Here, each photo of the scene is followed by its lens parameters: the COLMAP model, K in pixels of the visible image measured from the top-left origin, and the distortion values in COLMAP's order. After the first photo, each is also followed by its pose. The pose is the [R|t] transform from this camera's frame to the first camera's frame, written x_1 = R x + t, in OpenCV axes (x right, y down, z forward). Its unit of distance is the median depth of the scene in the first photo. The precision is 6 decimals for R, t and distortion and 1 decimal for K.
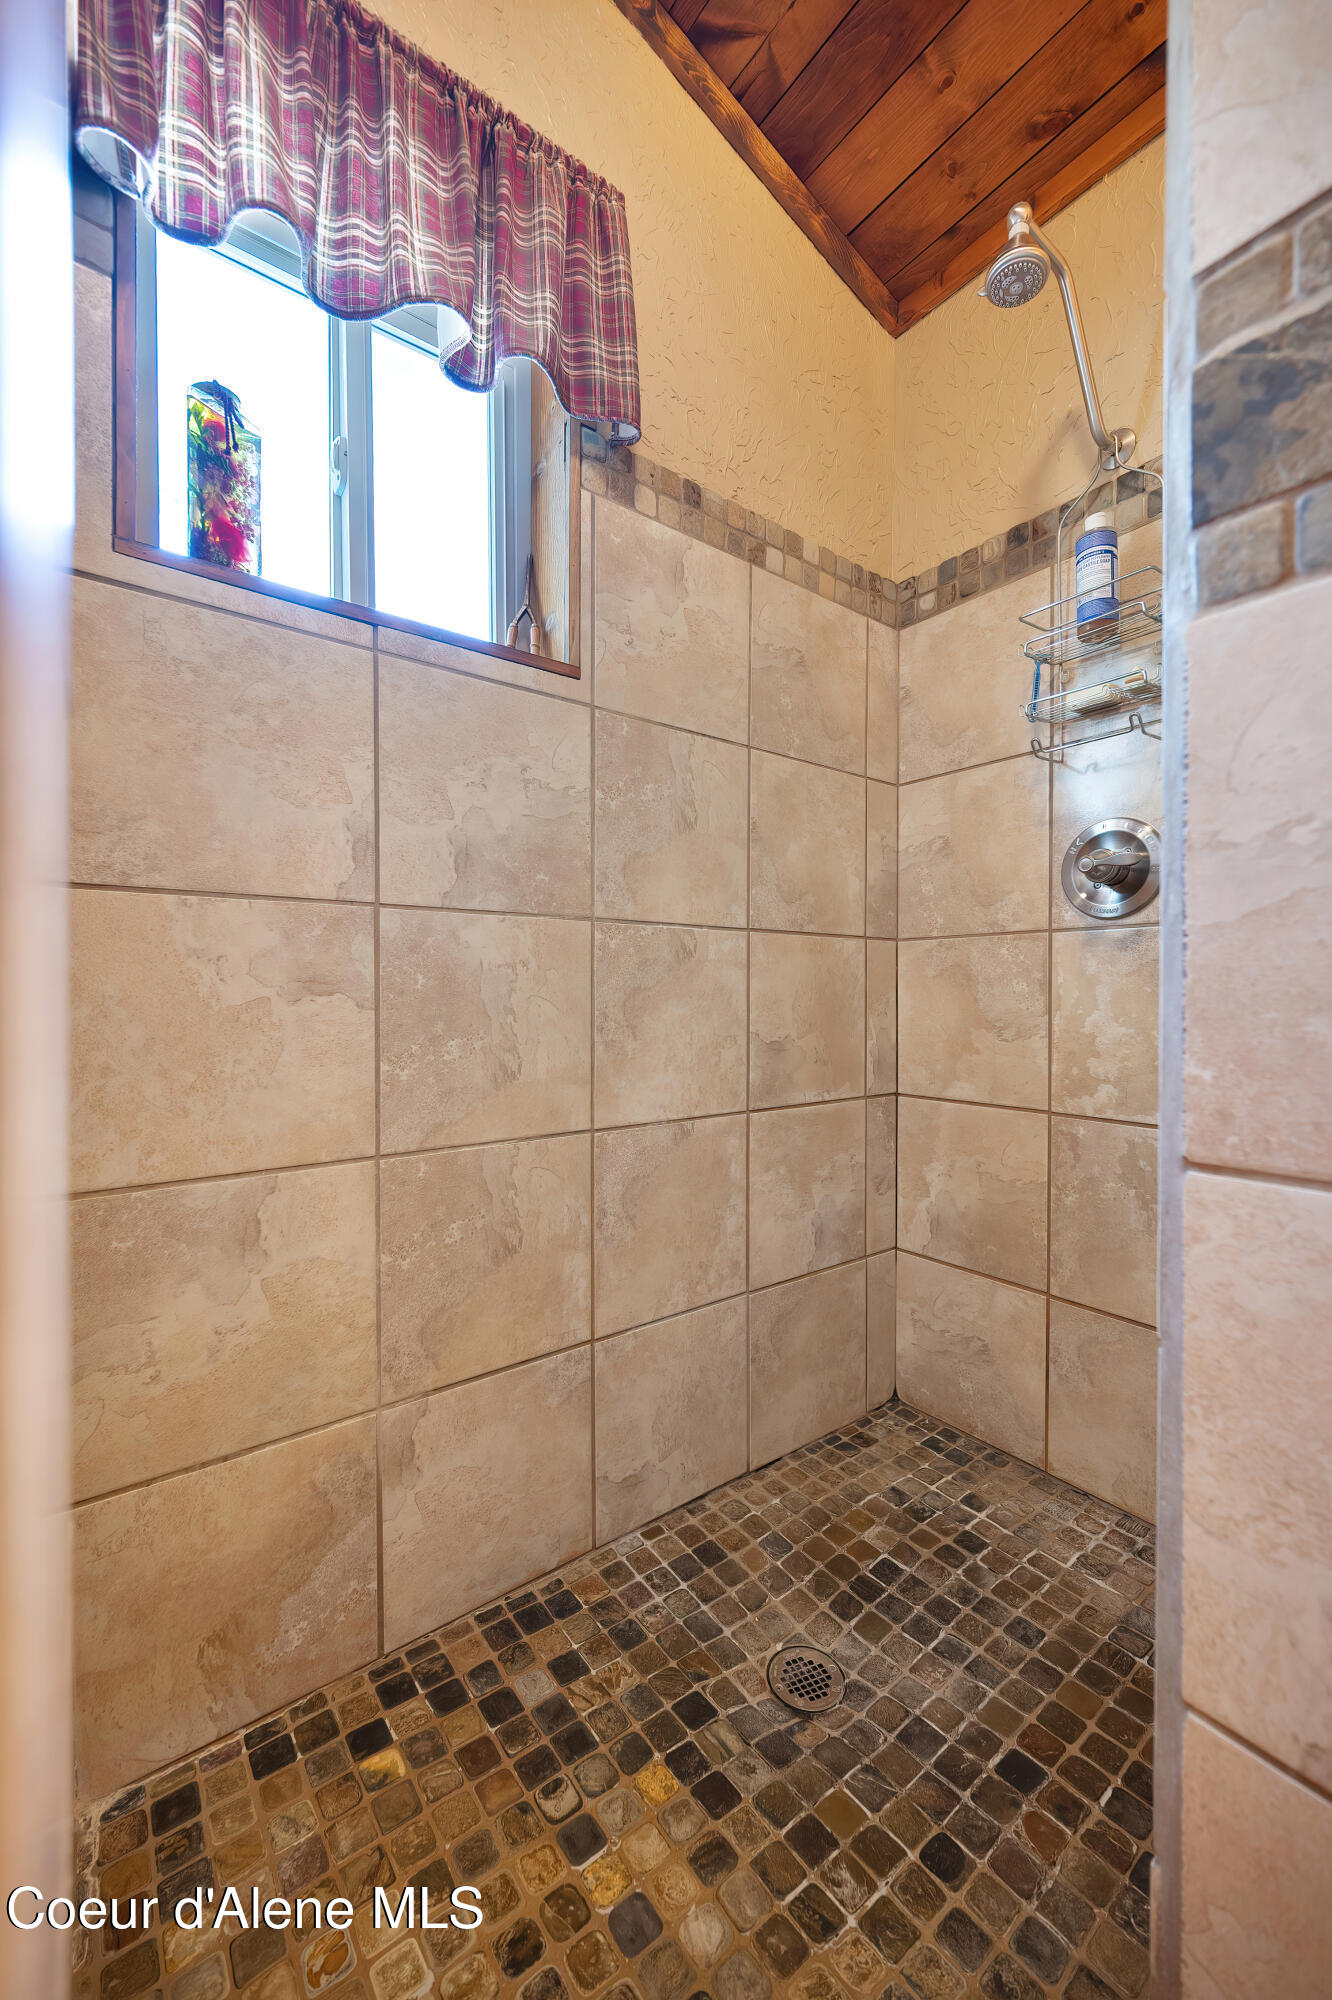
lens RADIAL K [[800.2, 0, 676.9], [0, 800.2, 996.7], [0, 0, 1]] dist [-0.001295, 0.000070]
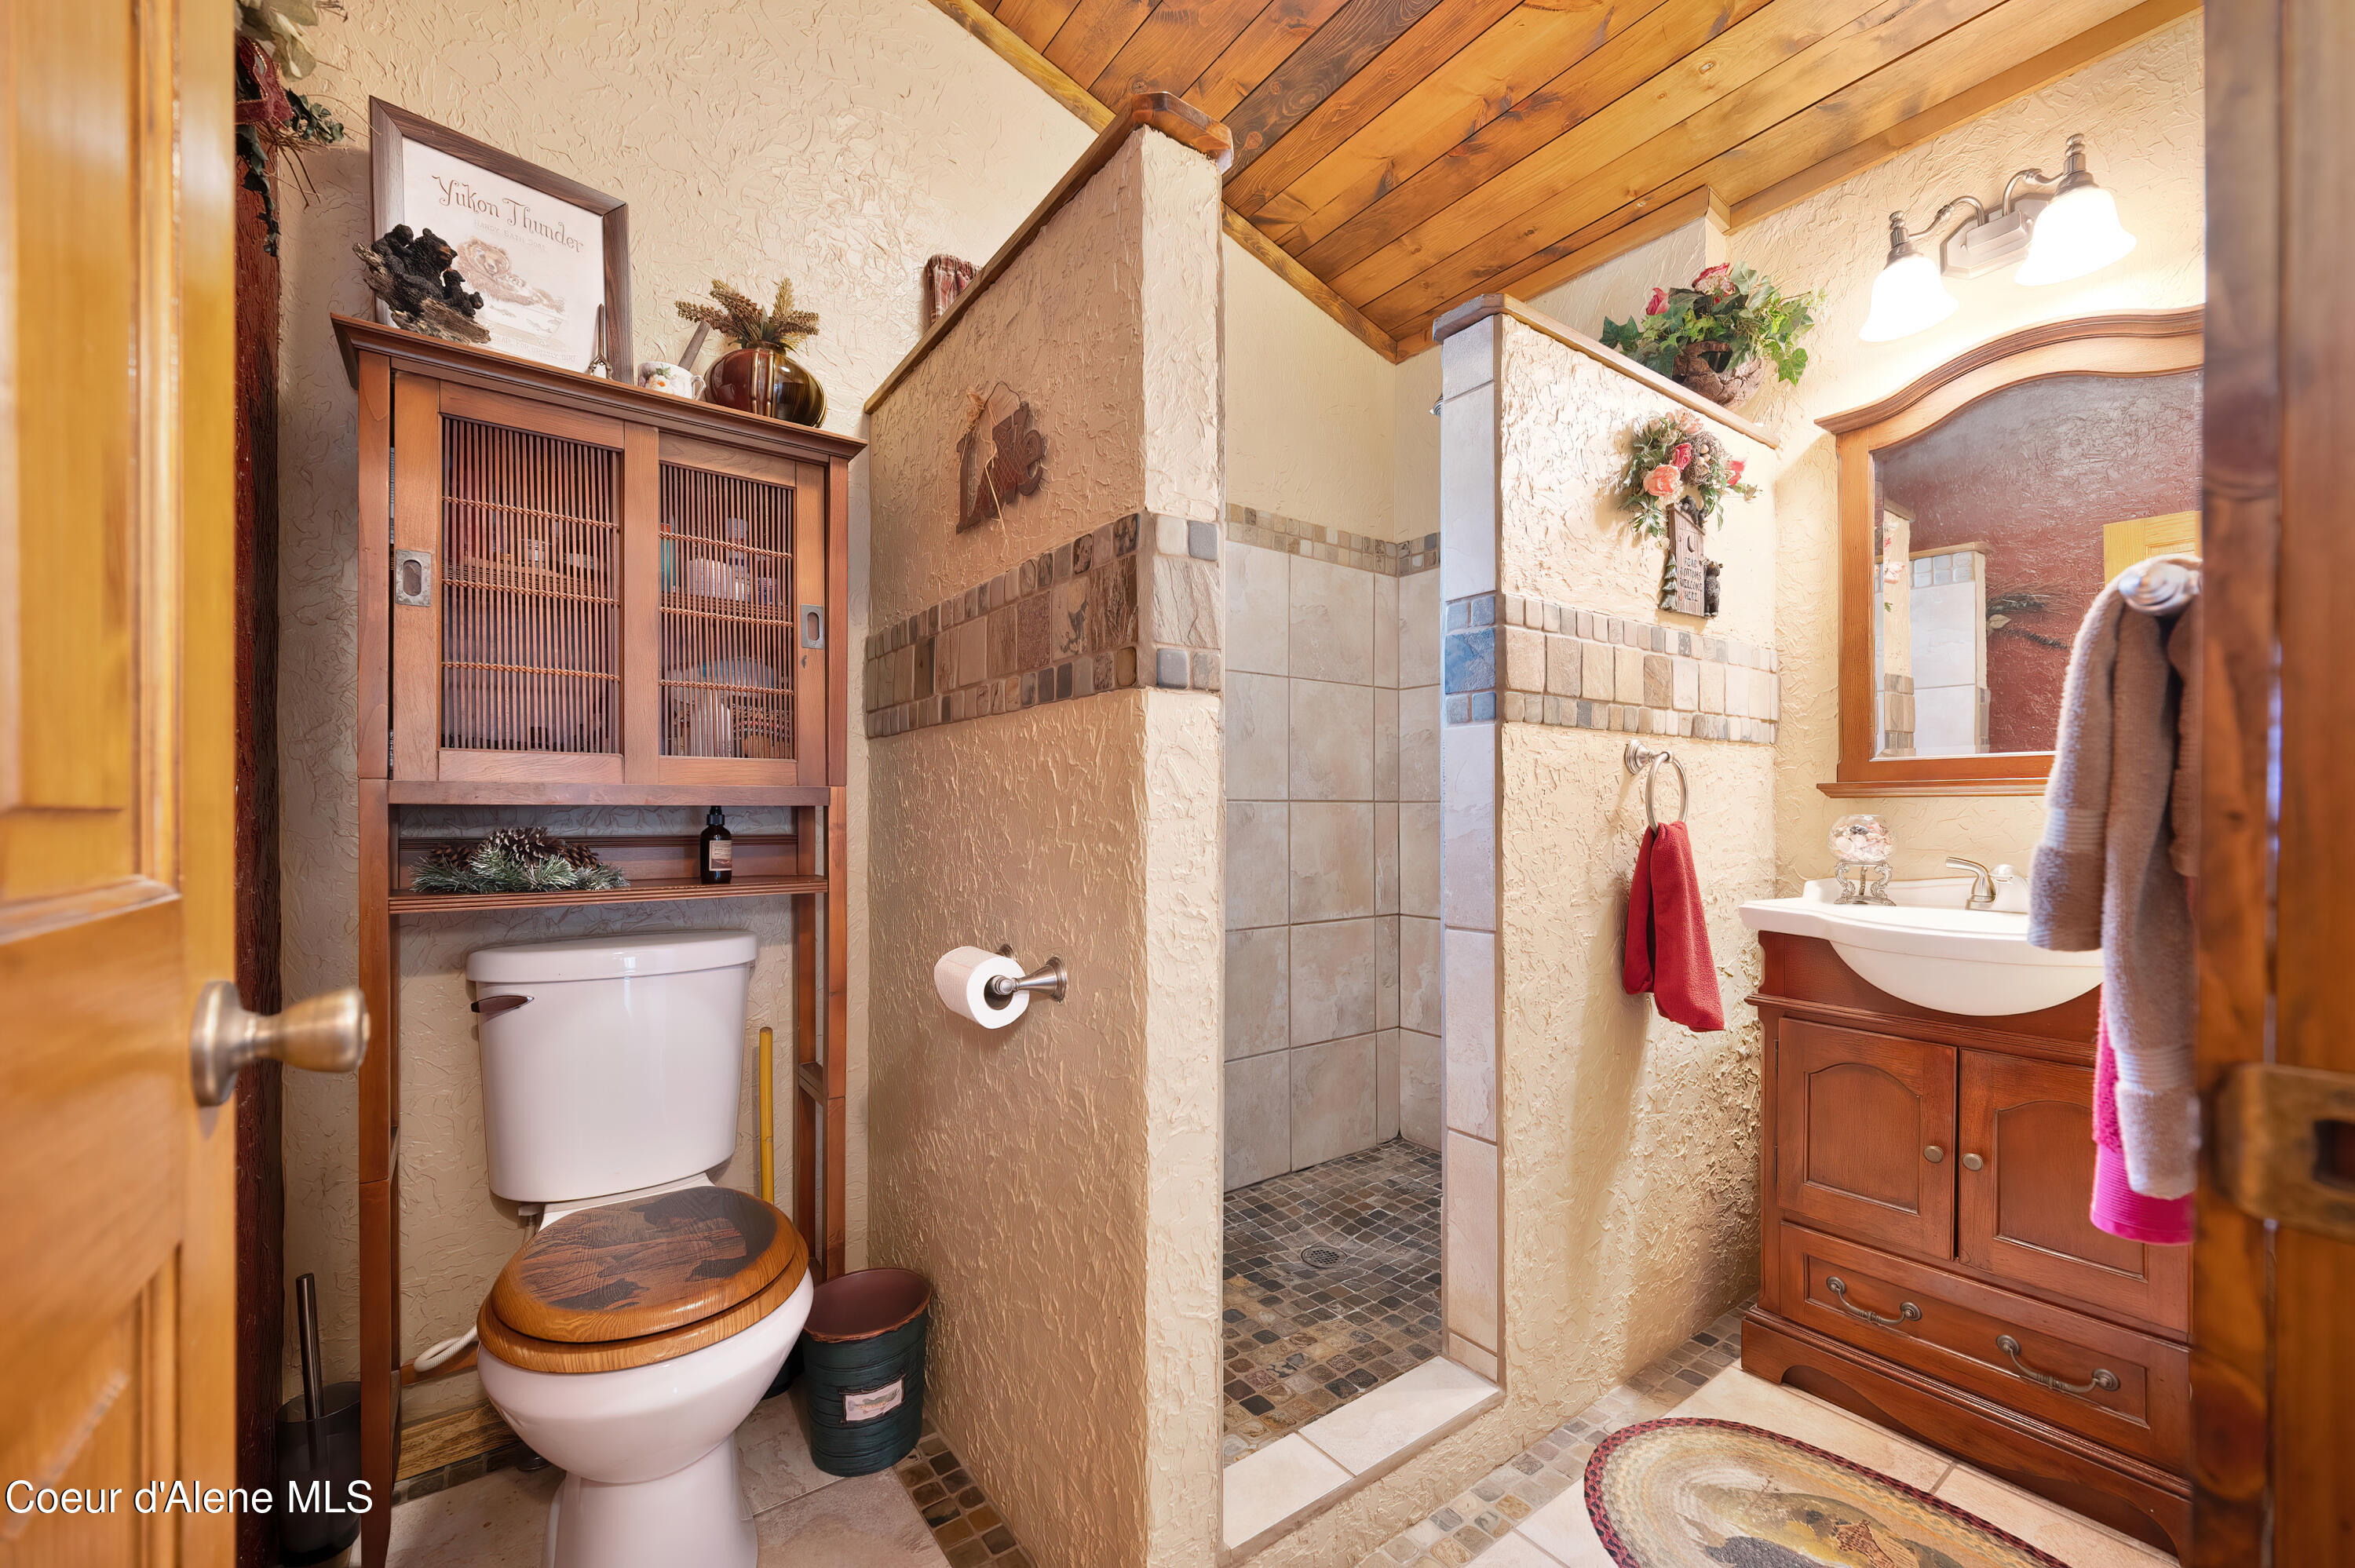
lens RADIAL K [[942.1, 0, 1179.9], [0, 942.1, 811.4], [0, 0, 1]] dist [-0.001295, 0.000070]
pose [[0.999368, -0.003941, -0.035341, -0.056276], [0.003728, 0.999975, -0.006071, -0.060967], [0.035364, 0.005935, 0.999357, -0.823540]]
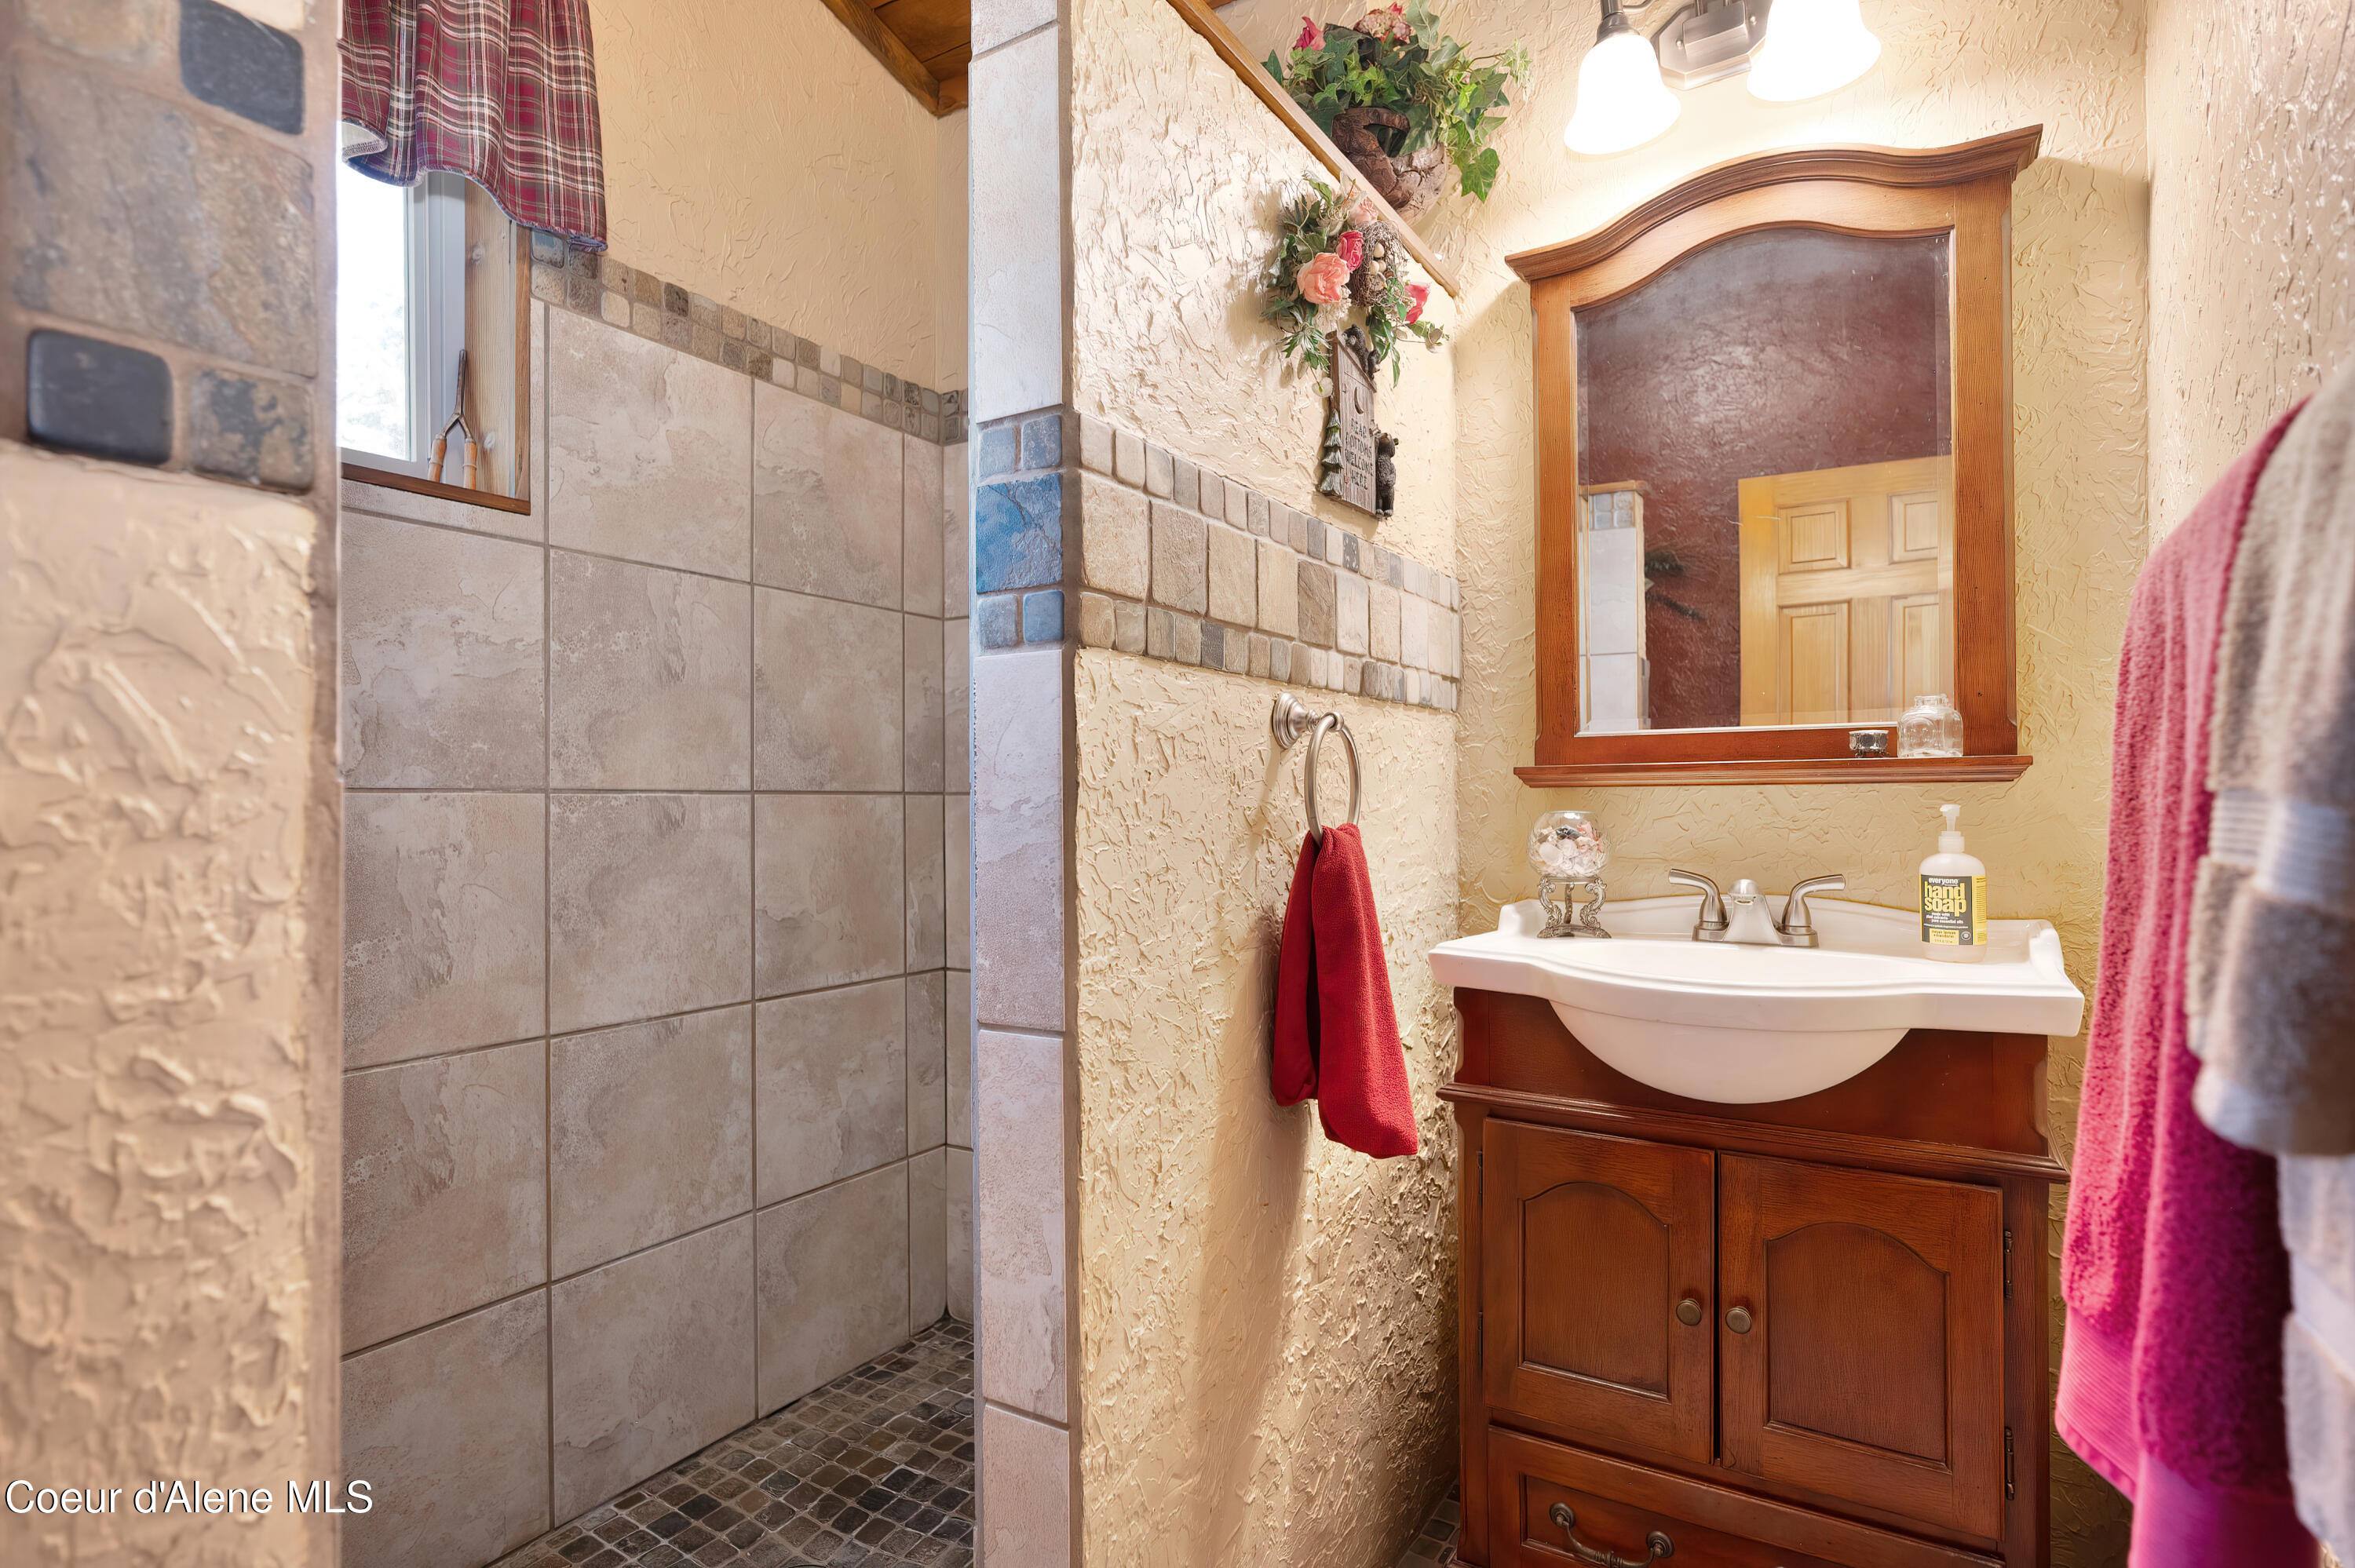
lens RADIAL K [[1198.3, 0, 1200.7], [0, 1198.3, 790.3], [0, 0, 1]] dist [-0.001589, -0.000529]
pose [[0.933188, -0.004585, 0.359358, 0.084726], [0.011074, 0.999811, -0.016002, -0.066347], [-0.359217, 0.018912, 0.933063, -0.440754]]
